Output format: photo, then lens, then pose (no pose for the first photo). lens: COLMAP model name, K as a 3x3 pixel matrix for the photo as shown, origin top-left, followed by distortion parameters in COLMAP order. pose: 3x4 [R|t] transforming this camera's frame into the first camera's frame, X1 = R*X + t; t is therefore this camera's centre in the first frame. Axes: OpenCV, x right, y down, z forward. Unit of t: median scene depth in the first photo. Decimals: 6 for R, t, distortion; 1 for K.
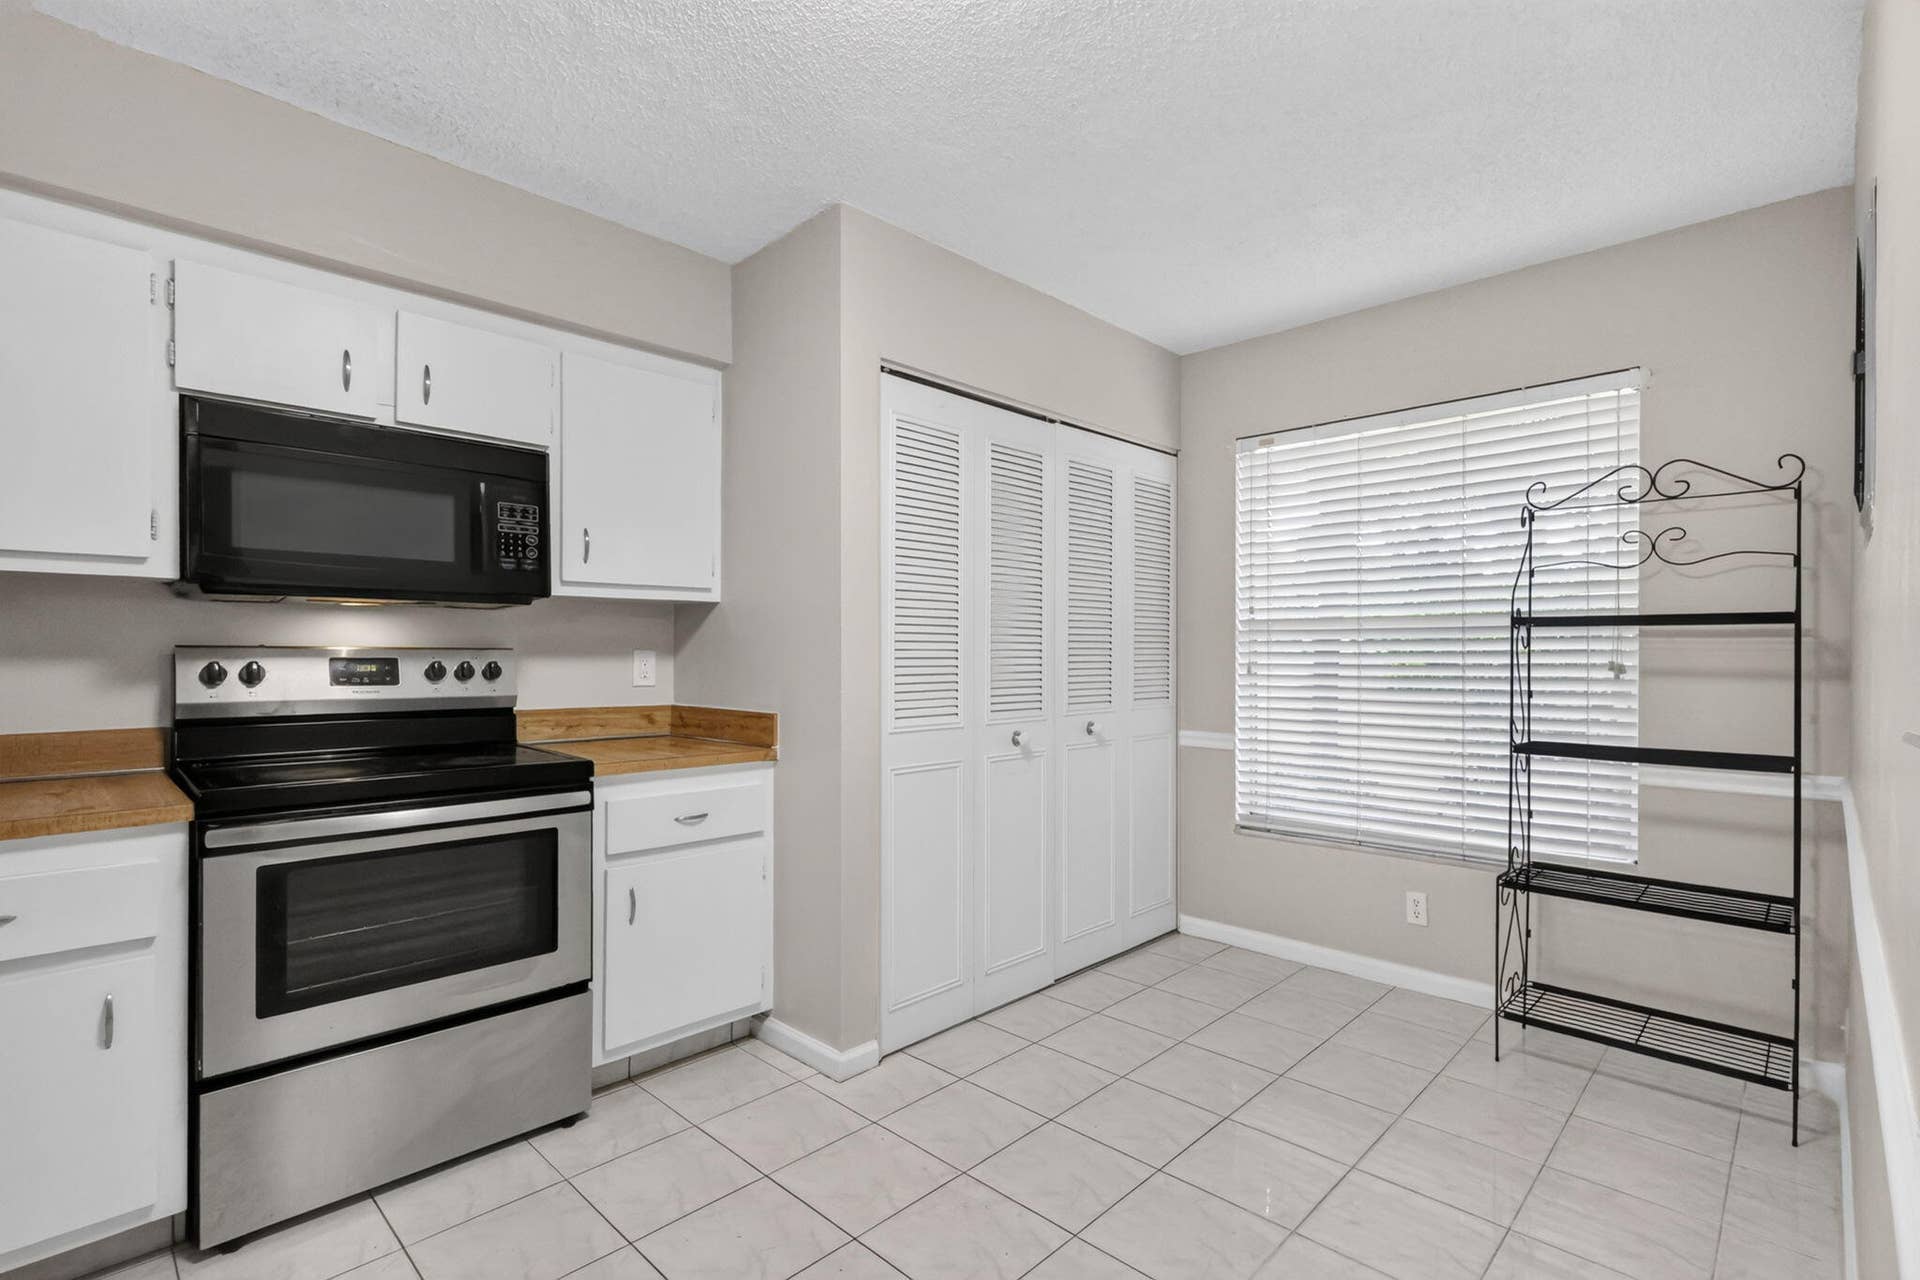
lens RADIAL K [[886.6, 0, 966.8], [0, 886.6, 643.7], [0, 0, 1]] dist [0.005399, 0.000180]
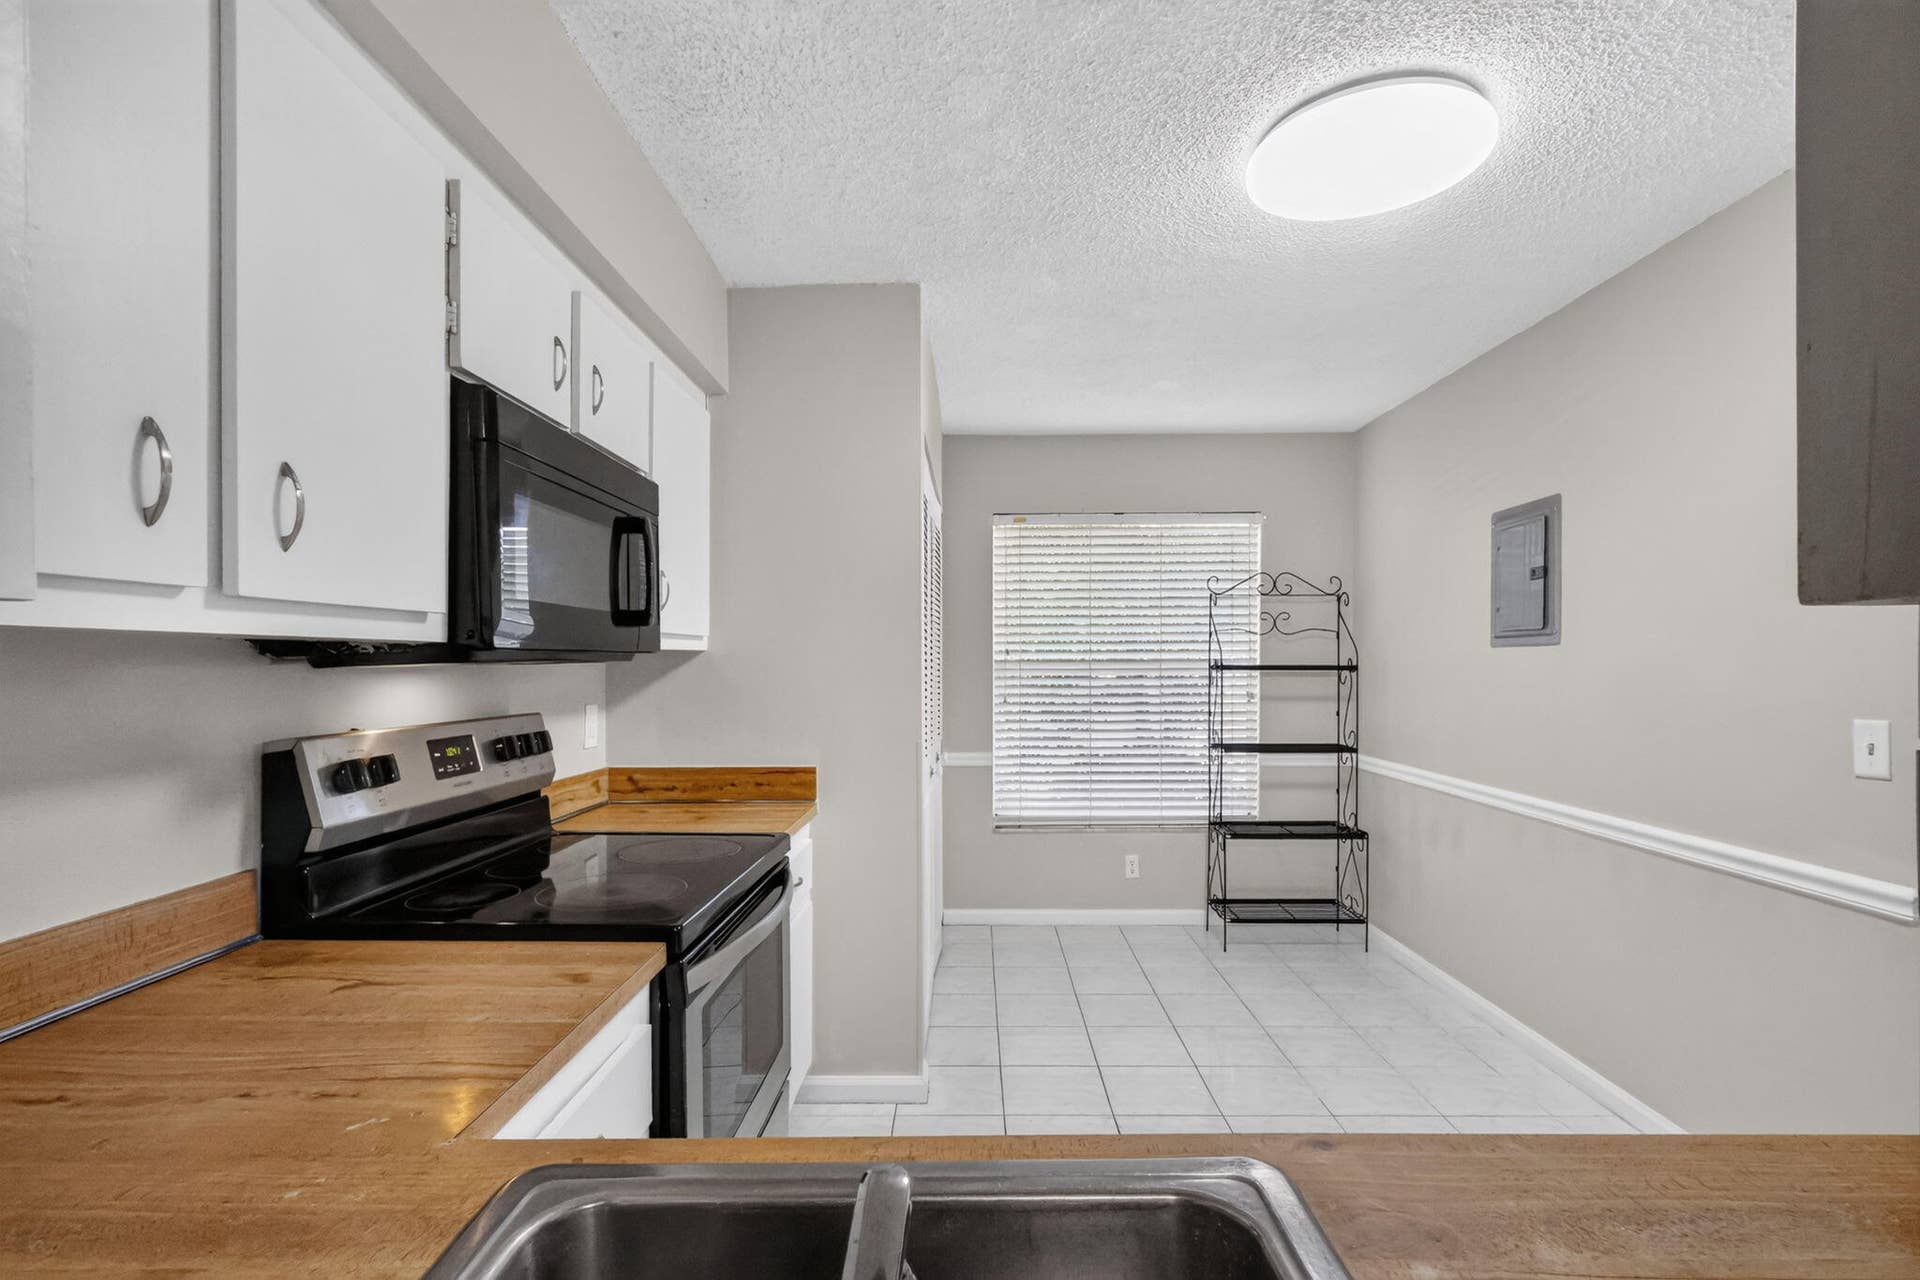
lens RADIAL K [[886.6, 0, 964.2], [0, 886.6, 654.5], [0, 0, 1]] dist [0.005399, 0.000180]
pose [[0.736561, 0.001670, 0.676370, -0.752986], [-0.003548, 0.999993, 0.001395, -0.047962], [-0.676362, -0.003427, 0.736561, 0.161159]]
